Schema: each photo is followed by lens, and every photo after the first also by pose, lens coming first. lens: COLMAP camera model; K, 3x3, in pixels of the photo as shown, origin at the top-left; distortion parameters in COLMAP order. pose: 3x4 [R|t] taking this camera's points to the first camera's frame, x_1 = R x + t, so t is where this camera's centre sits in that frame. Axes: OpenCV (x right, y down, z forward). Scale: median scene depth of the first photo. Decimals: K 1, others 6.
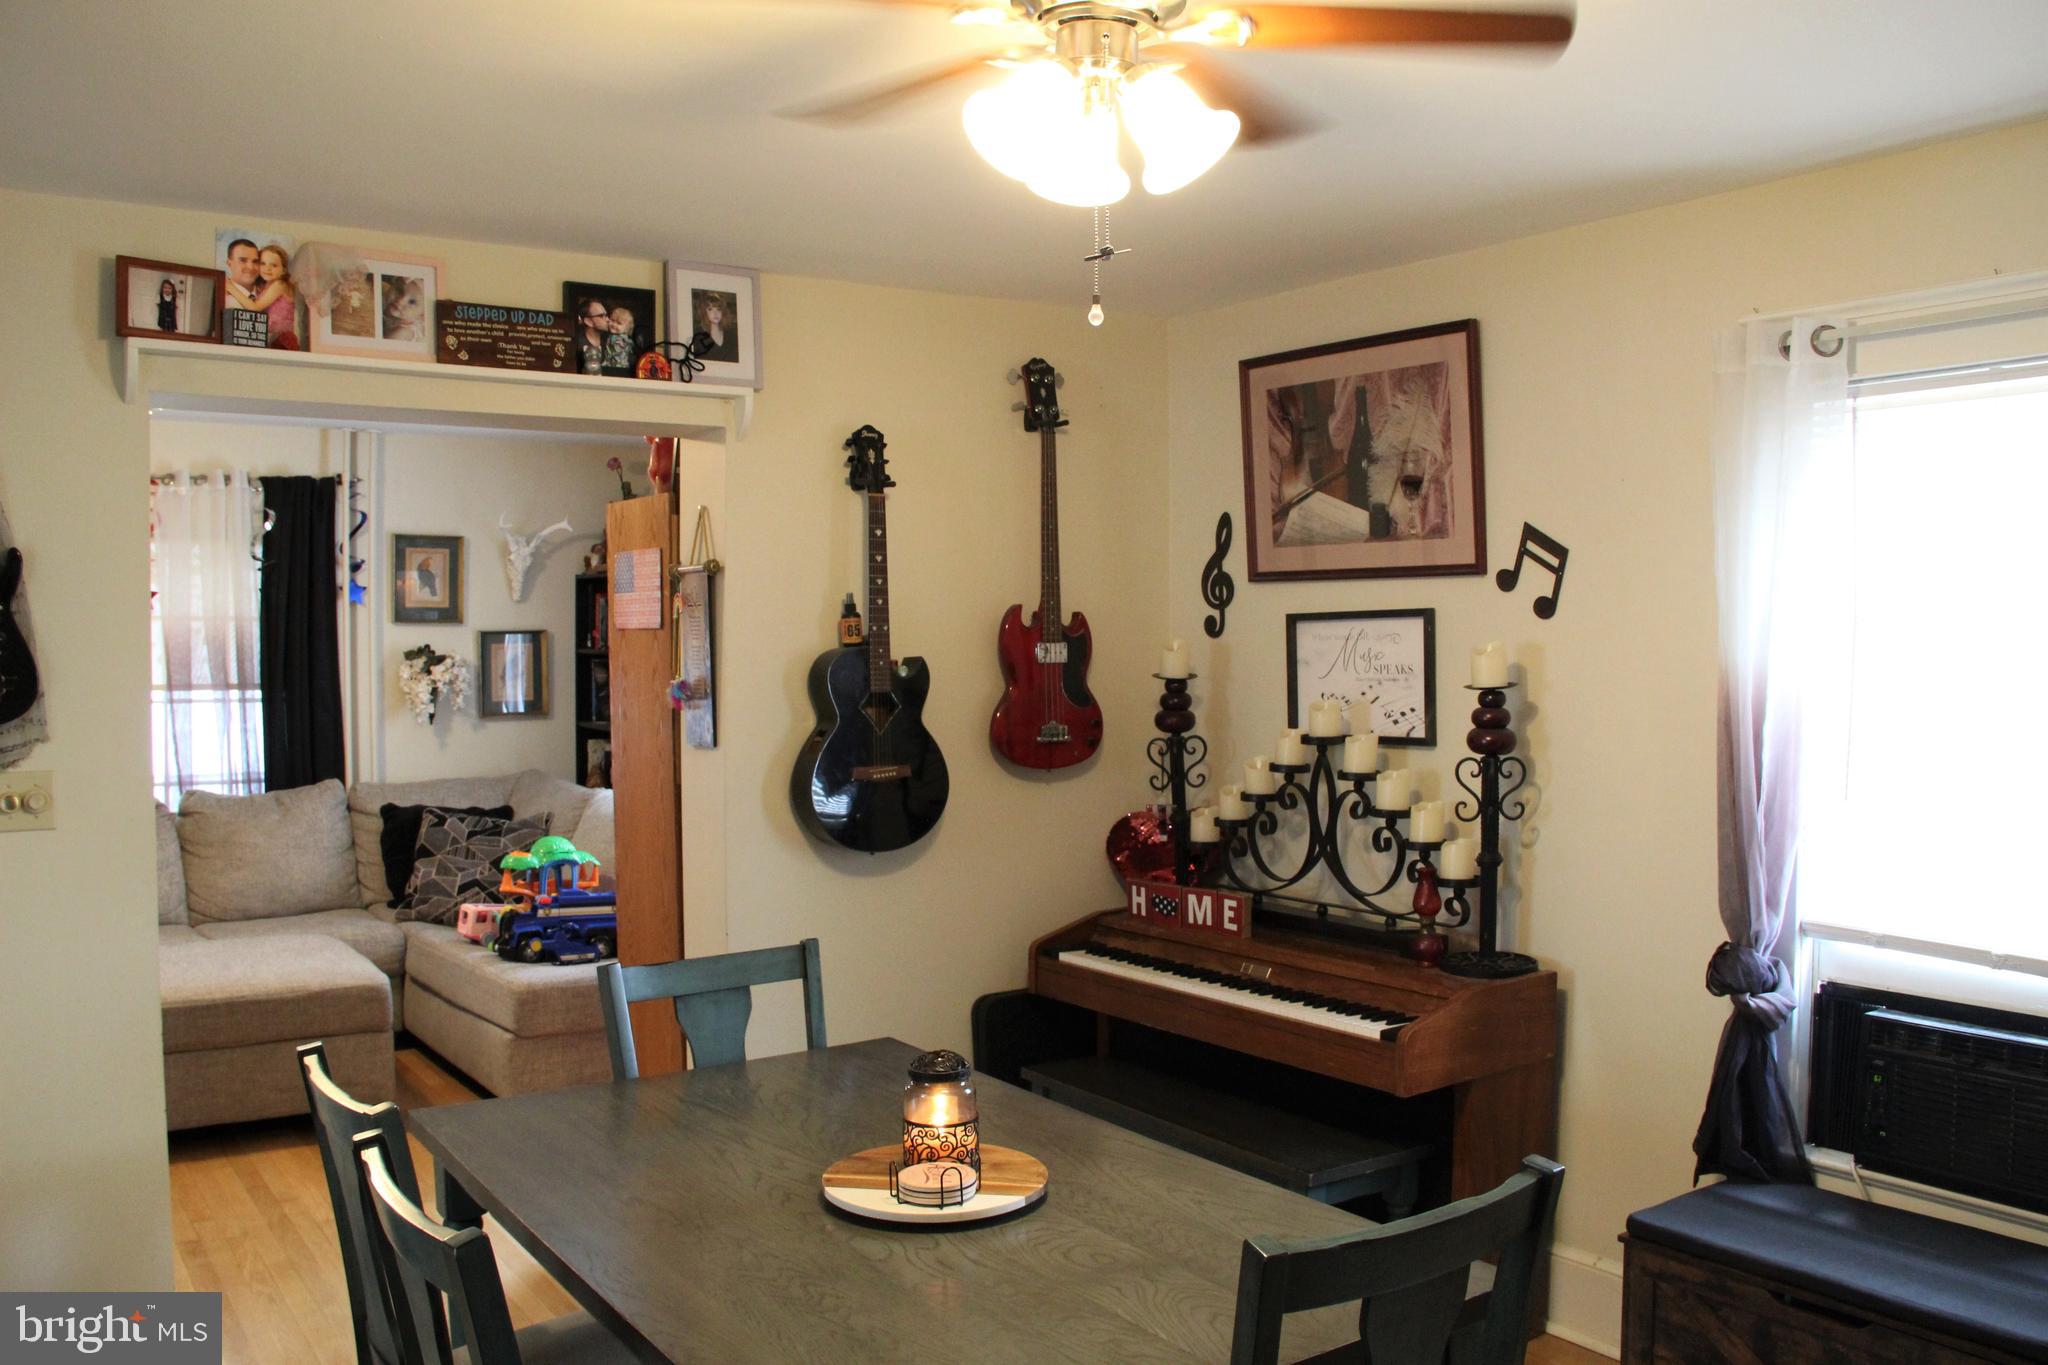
lens RADIAL K [[1723.4, 0, 1015.1], [0, 1723.4, 679.3], [0, 0, 1]] dist [-0.116391, 0.069429]
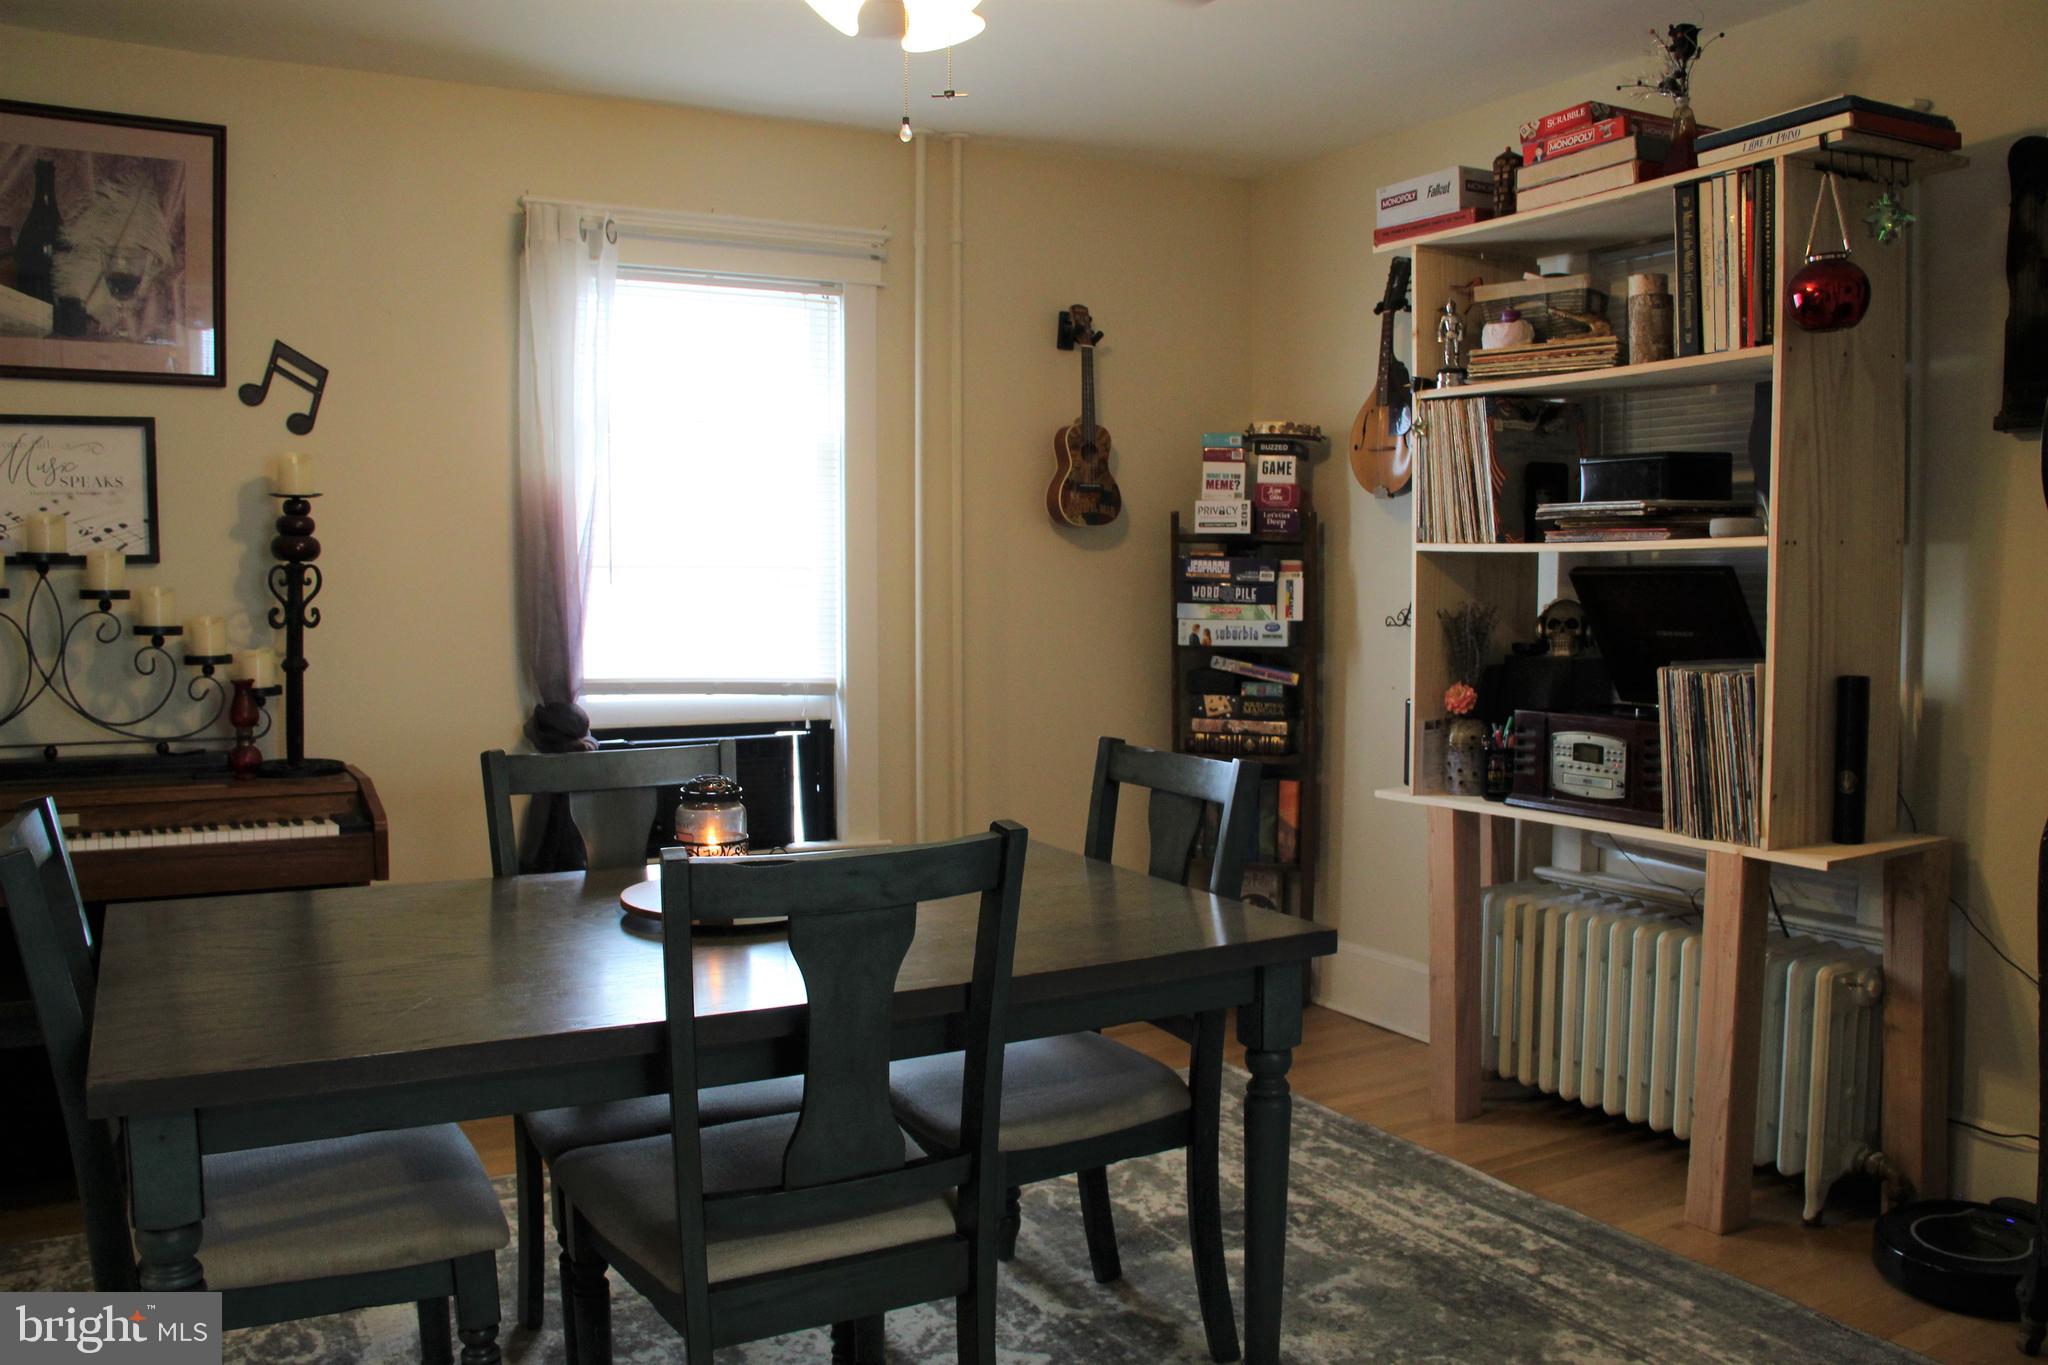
lens RADIAL K [[1723.4, 0, 1016.8], [0, 1723.4, 683.8], [0, 0, 1]] dist [-0.116391, 0.069429]
pose [[0.101192, -0.057568, 0.993200, -0.620588], [0.023079, 0.998192, 0.055506, 0.063516], [-0.994599, 0.017306, 0.102338, 0.417444]]
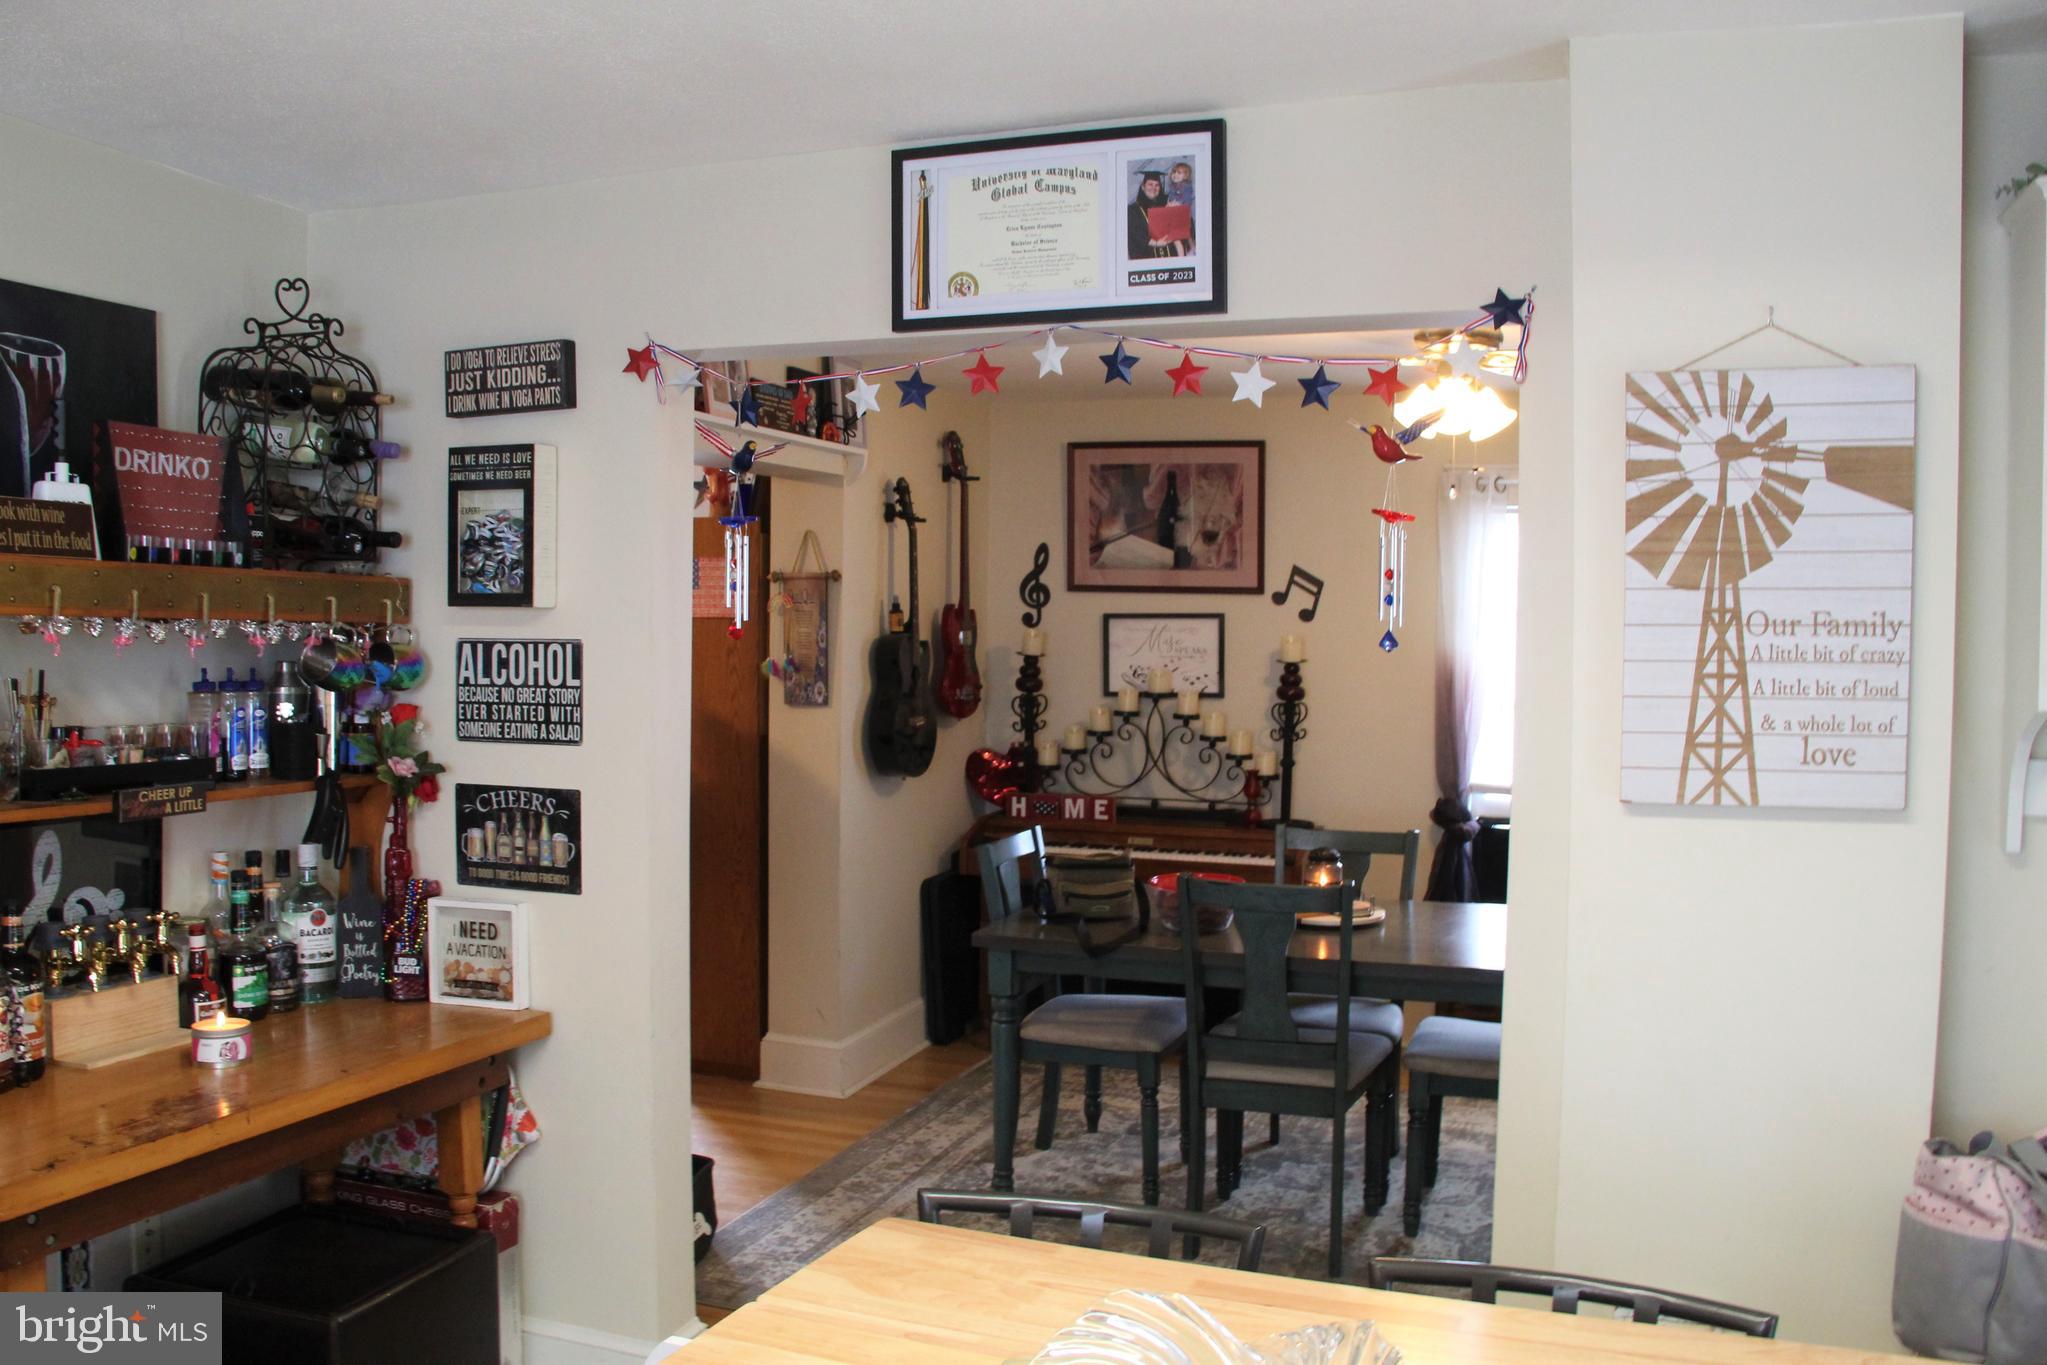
lens RADIAL K [[1722.6, 0, 1029.1], [0, 1722.6, 680.1], [0, 0, 1]] dist [-0.116391, 0.069429]
pose [[0.802304, -0.009425, 0.596841, -0.858416], [-0.002223, 0.999821, 0.018776, -0.007895], [-0.596911, -0.016391, 0.802140, -0.199990]]
